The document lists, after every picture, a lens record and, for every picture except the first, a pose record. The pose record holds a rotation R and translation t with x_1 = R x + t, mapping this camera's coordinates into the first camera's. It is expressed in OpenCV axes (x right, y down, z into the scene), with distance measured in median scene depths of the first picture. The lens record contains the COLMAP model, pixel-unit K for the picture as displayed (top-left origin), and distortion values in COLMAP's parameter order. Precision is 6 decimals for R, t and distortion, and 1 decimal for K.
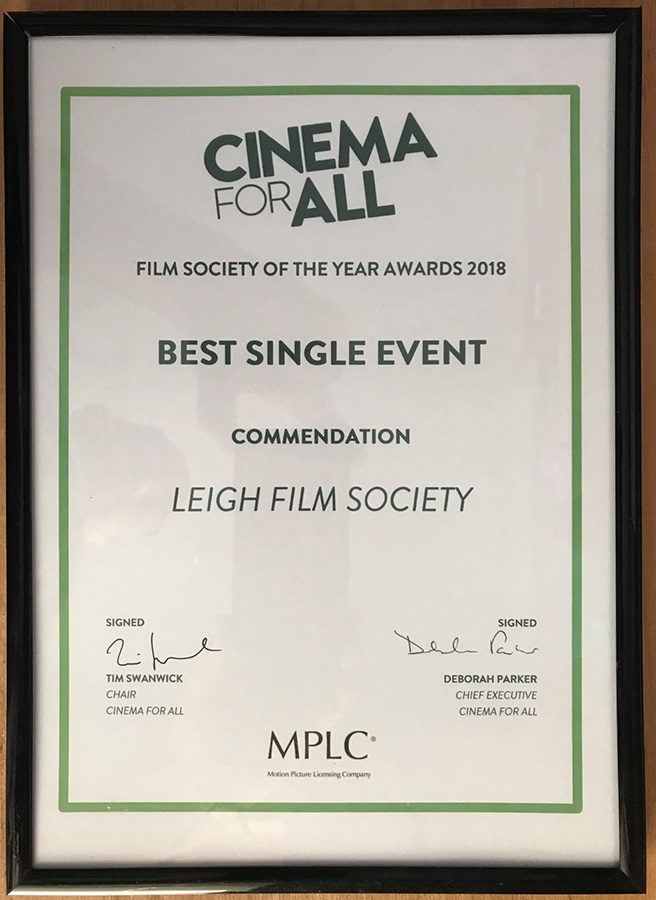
lens RADIAL K [[757.7, 0, 340.7], [0, 757.7, 452.0], [0, 0, 1]] dist [-0.007876, -0.016139]
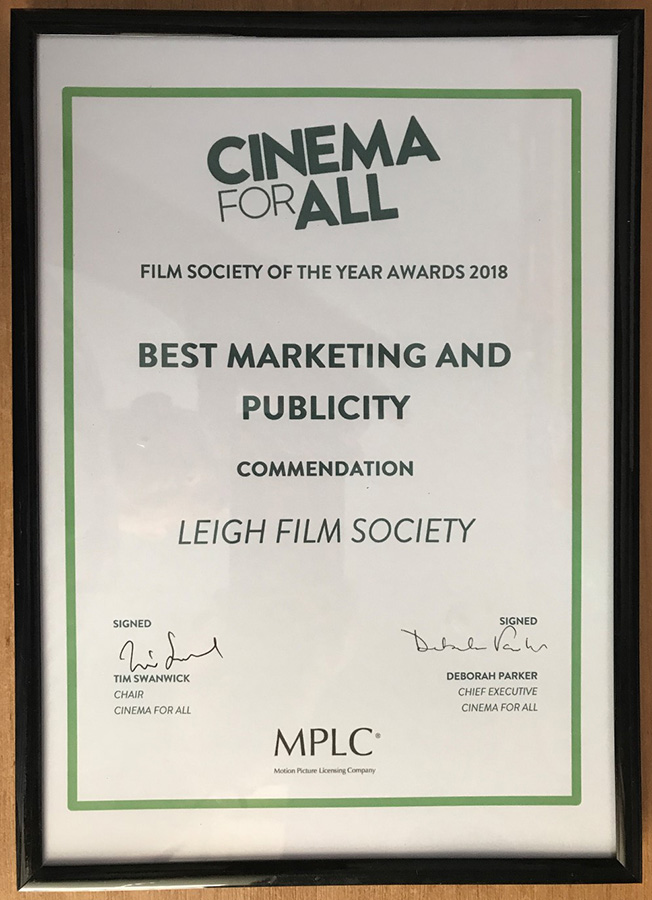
lens RADIAL K [[749.8, 0, 359.9], [0, 749.8, 256.3], [0, 0, 1]] dist [-0.009740, -0.004894]
pose [[0.999771, -0.002820, 0.021209, -0.000501], [0.002524, 0.999899, 0.013988, -0.281805], [-0.021247, -0.013932, 0.999677, 0.003186]]
